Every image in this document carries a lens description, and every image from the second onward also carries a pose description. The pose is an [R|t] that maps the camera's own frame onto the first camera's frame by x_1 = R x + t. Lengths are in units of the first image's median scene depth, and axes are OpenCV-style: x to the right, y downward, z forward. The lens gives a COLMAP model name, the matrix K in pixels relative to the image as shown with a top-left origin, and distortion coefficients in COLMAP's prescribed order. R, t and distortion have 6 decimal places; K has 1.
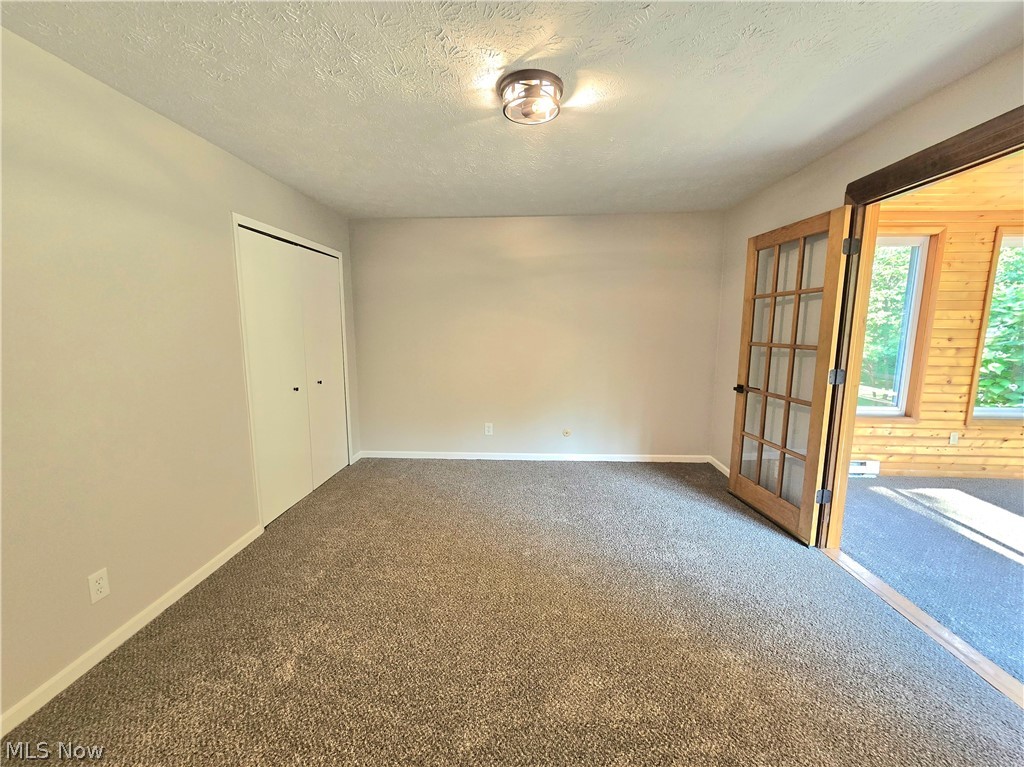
lens RADIAL K [[422.7, 0, 525.4], [0, 422.7, 387.7], [0, 0, 1]] dist [-0.006665, 0.002334]
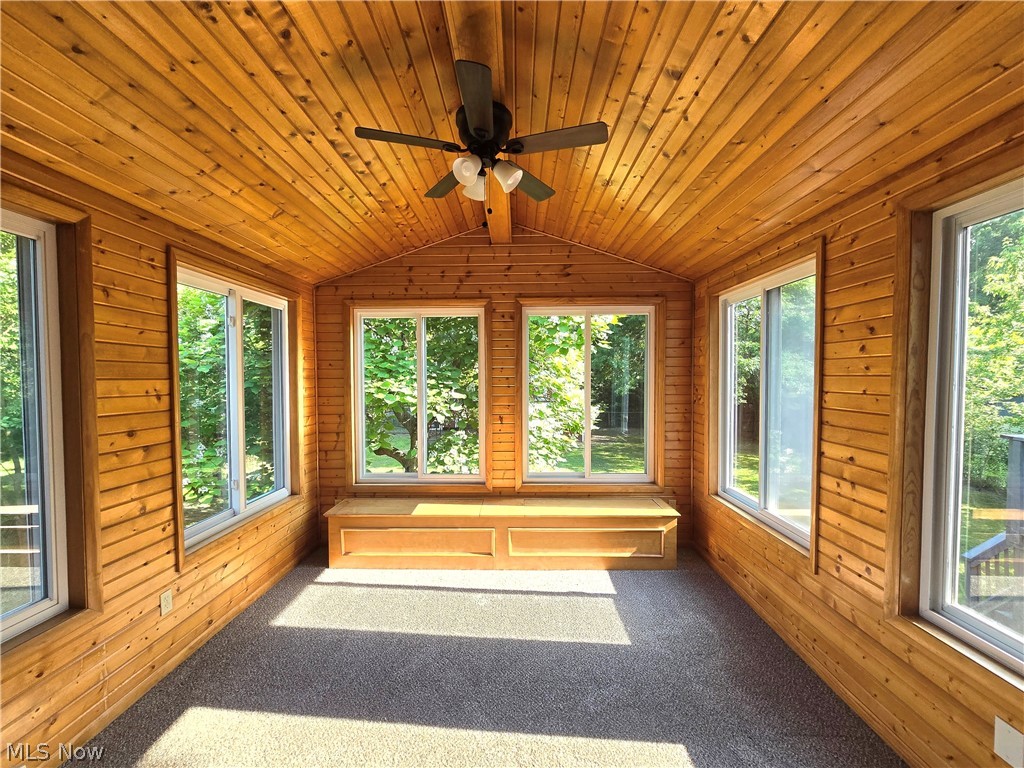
lens RADIAL K [[422.7, 0, 492.8], [0, 422.7, 388.8], [0, 0, 1]] dist [-0.006665, 0.002334]
pose [[0.008951, -0.035773, 0.999320, 0.499807], [0.151588, 0.987859, 0.034005, -0.124419], [-0.988403, 0.151180, 0.014265, 0.550444]]
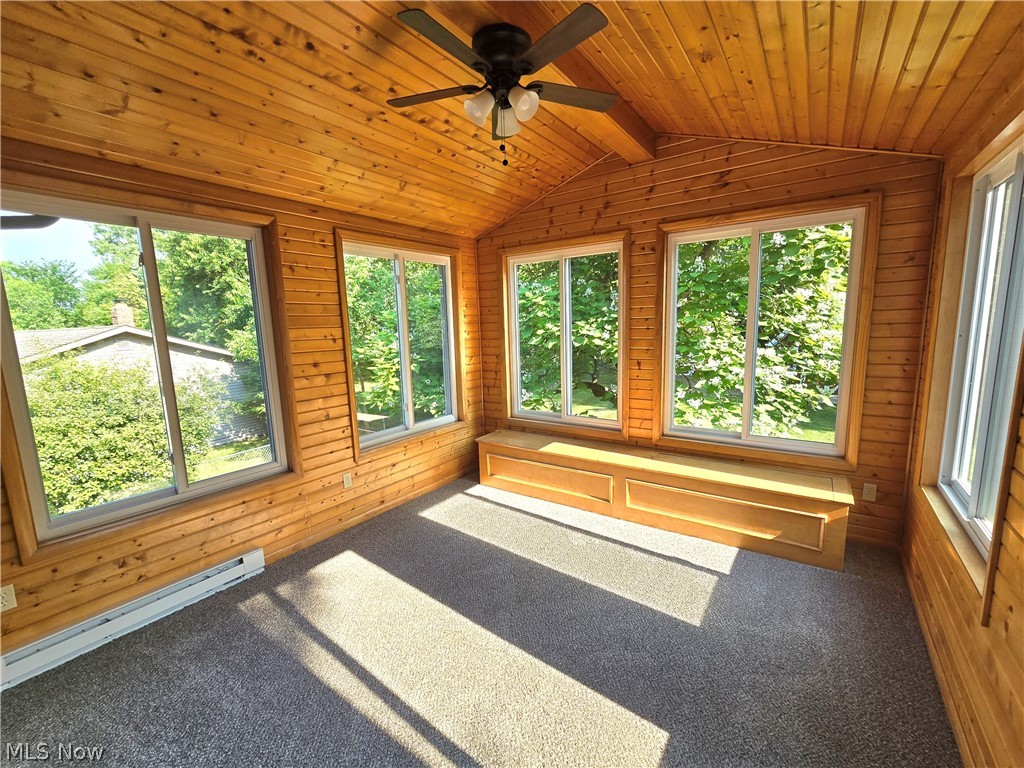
lens RADIAL K [[422.7, 0, 497.0], [0, 422.7, 387.6], [0, 0, 1]] dist [-0.006665, 0.002334]
pose [[0.562443, -0.148558, 0.813381, 0.570392], [0.154696, 0.985263, 0.072981, -0.081106], [-0.812236, 0.084780, 0.577136, 0.278991]]
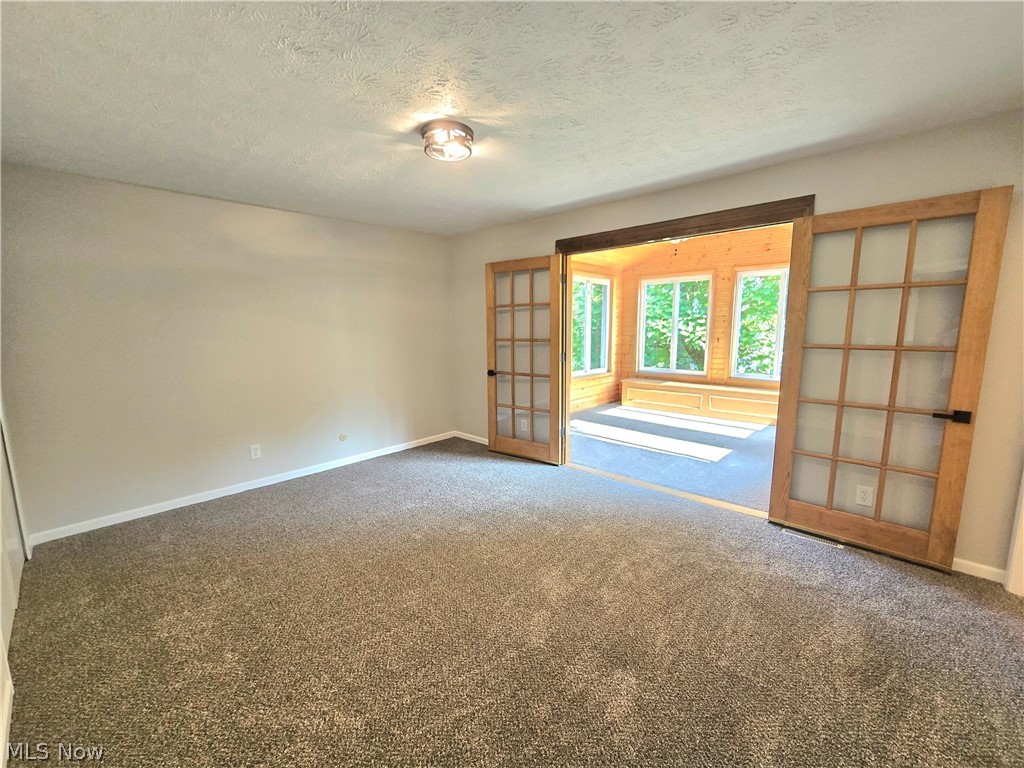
lens RADIAL K [[422.7, 0, 501.9], [0, 422.7, 388.3], [0, 0, 1]] dist [-0.006665, 0.002334]
pose [[0.654799, -0.121350, 0.745997, -0.457089], [0.123929, 0.990906, 0.052410, -0.015010], [-0.745573, 0.058133, 0.663883, 0.064188]]
